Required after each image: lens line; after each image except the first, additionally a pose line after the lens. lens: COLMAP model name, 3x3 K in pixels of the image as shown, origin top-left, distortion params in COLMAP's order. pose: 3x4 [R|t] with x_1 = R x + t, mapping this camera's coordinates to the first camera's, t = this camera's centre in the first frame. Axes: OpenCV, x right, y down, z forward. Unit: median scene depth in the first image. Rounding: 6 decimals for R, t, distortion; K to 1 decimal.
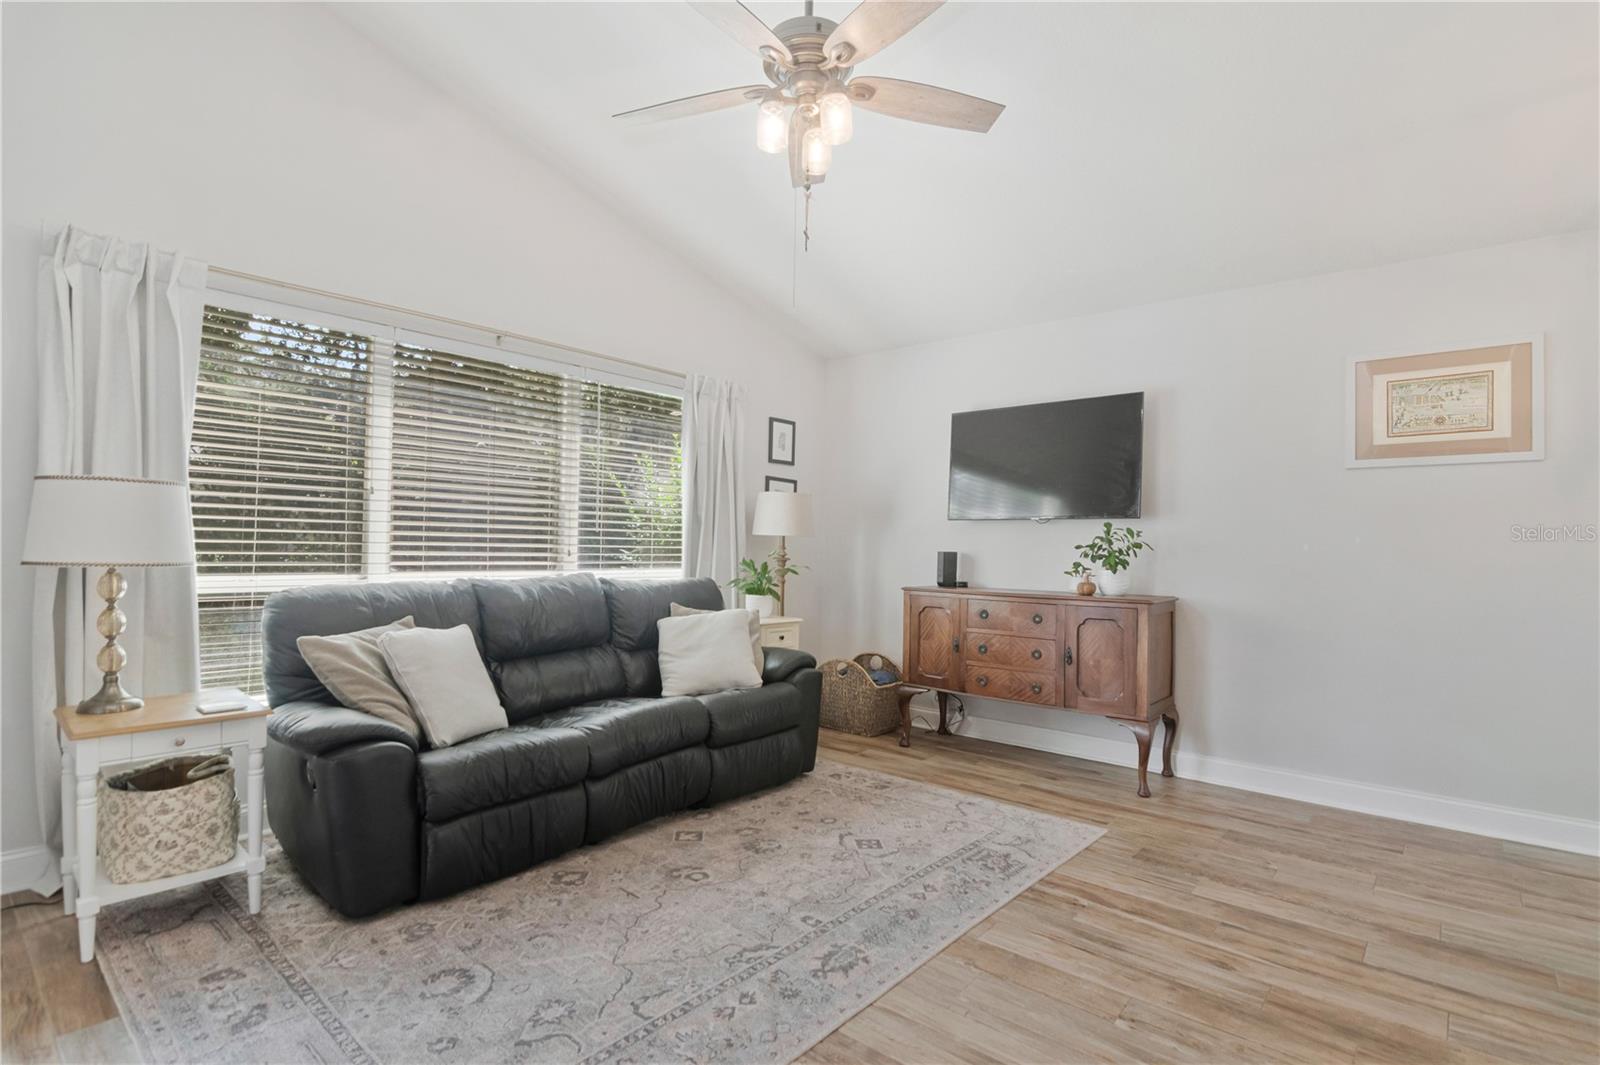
lens RADIAL K [[783.6, 0, 798.1], [0, 783.6, 536.6], [0, 0, 1]] dist [-0.003986, -0.006521]
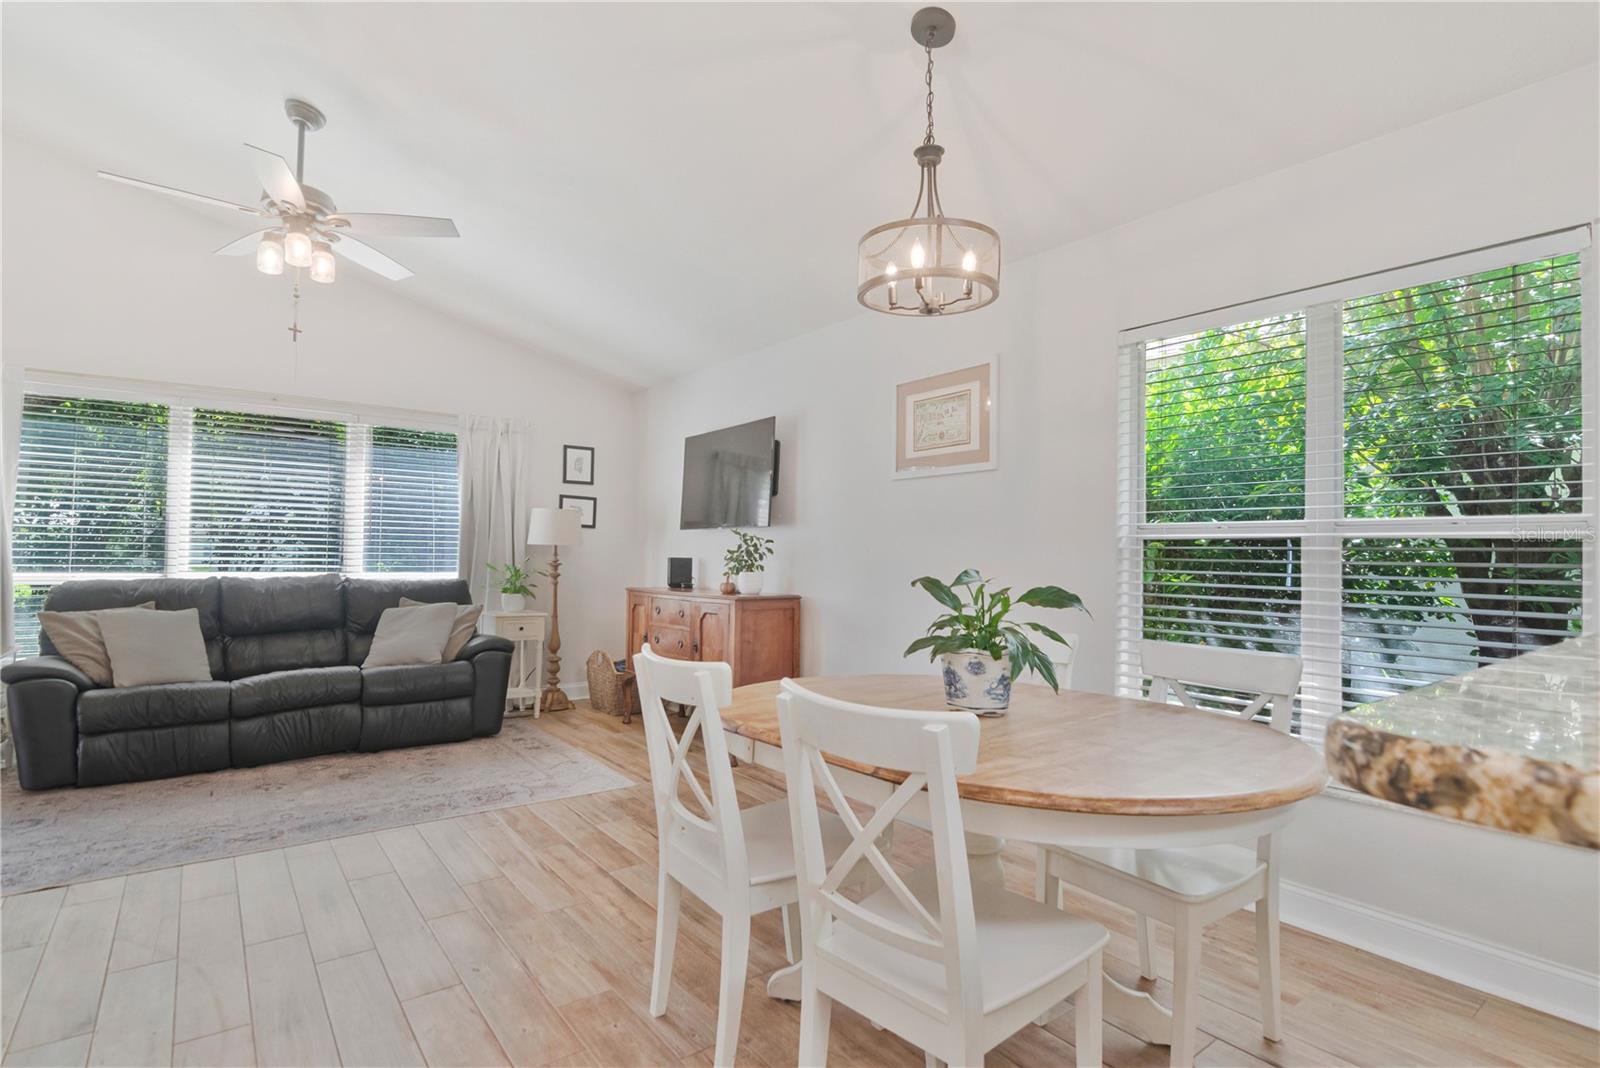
lens RADIAL K [[783.6, 0, 799.5], [0, 783.6, 537.7], [0, 0, 1]] dist [-0.003986, -0.006521]
pose [[0.978471, -0.008676, -0.206201, 0.903674], [0.005795, 0.999877, -0.014571, 0.012060], [0.206302, 0.013063, 0.978401, -0.140956]]
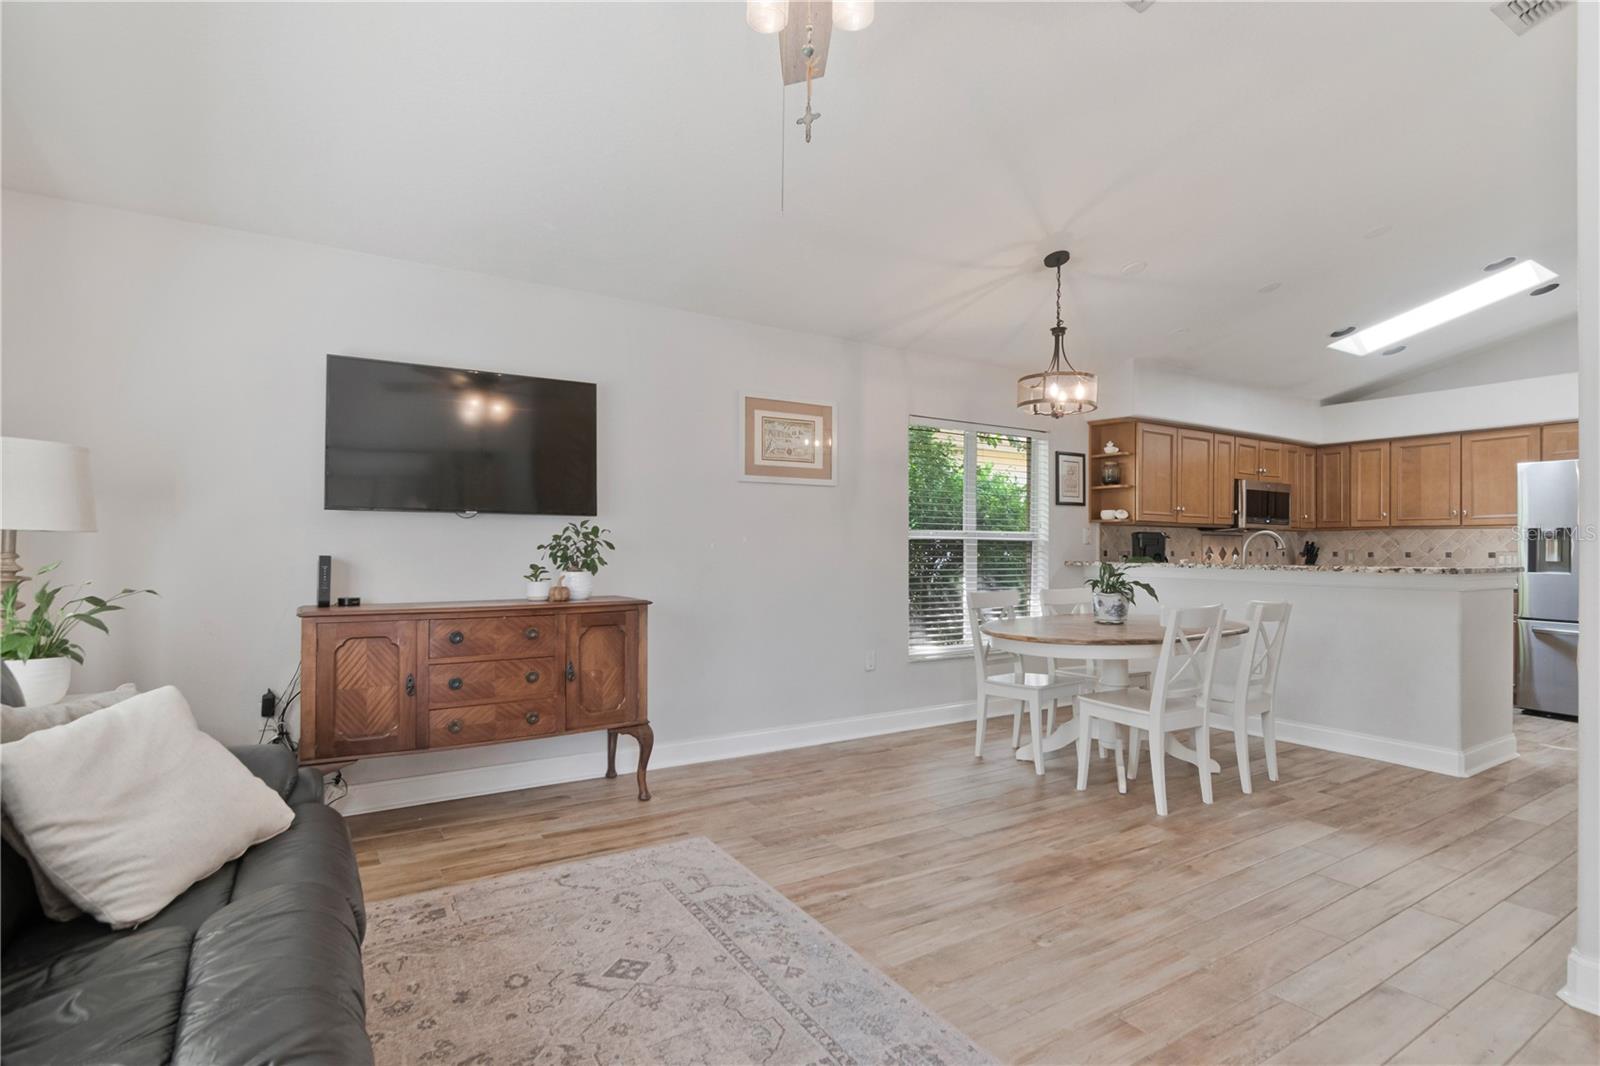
lens RADIAL K [[783.6, 0, 807.3], [0, 783.6, 543.8], [0, 0, 1]] dist [-0.003986, -0.006521]
pose [[0.293220, -0.009001, 0.956003, -0.505970], [-0.008199, 0.999895, 0.011929, -0.004690], [-0.956010, -0.011336, 0.293115, 0.598687]]
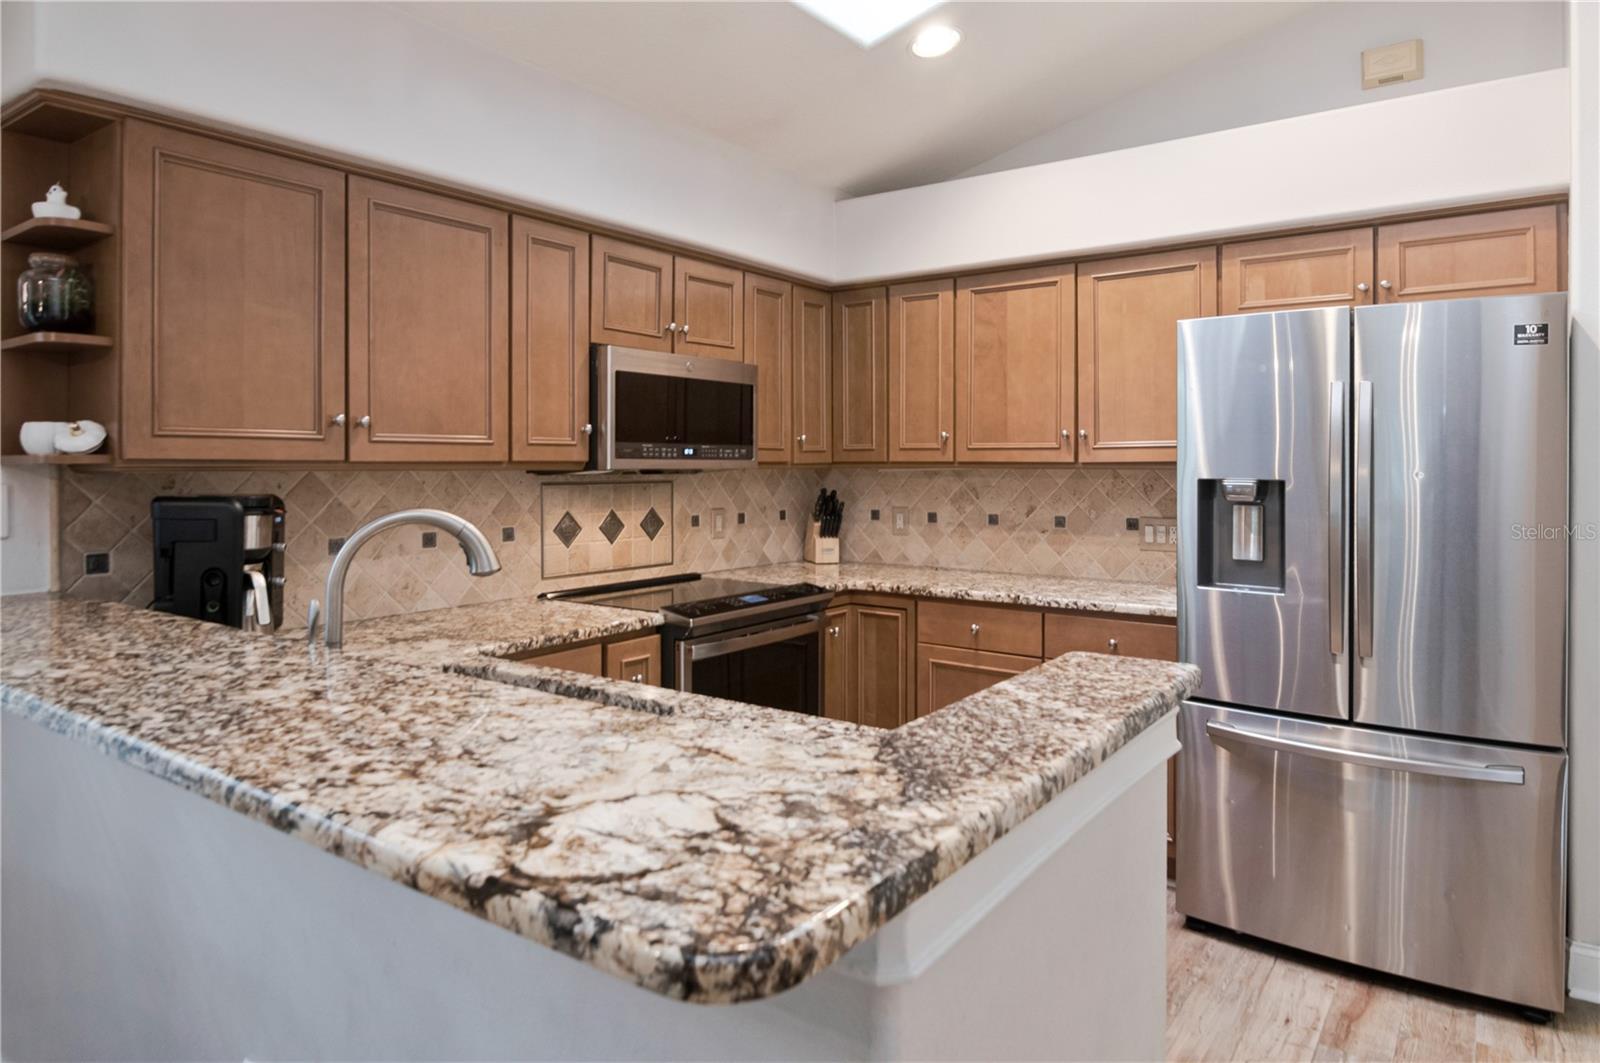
lens RADIAL K [[983.2, 0, 815.3], [0, 983.2, 461.6], [0, 0, 1]] dist [-0.000966, -0.003158]
pose [[-0.093912, -0.015624, 0.995458, 0.773380], [-0.009464, 0.999846, 0.014800, -0.056797], [-0.995536, -0.008031, -0.094045, -0.002915]]
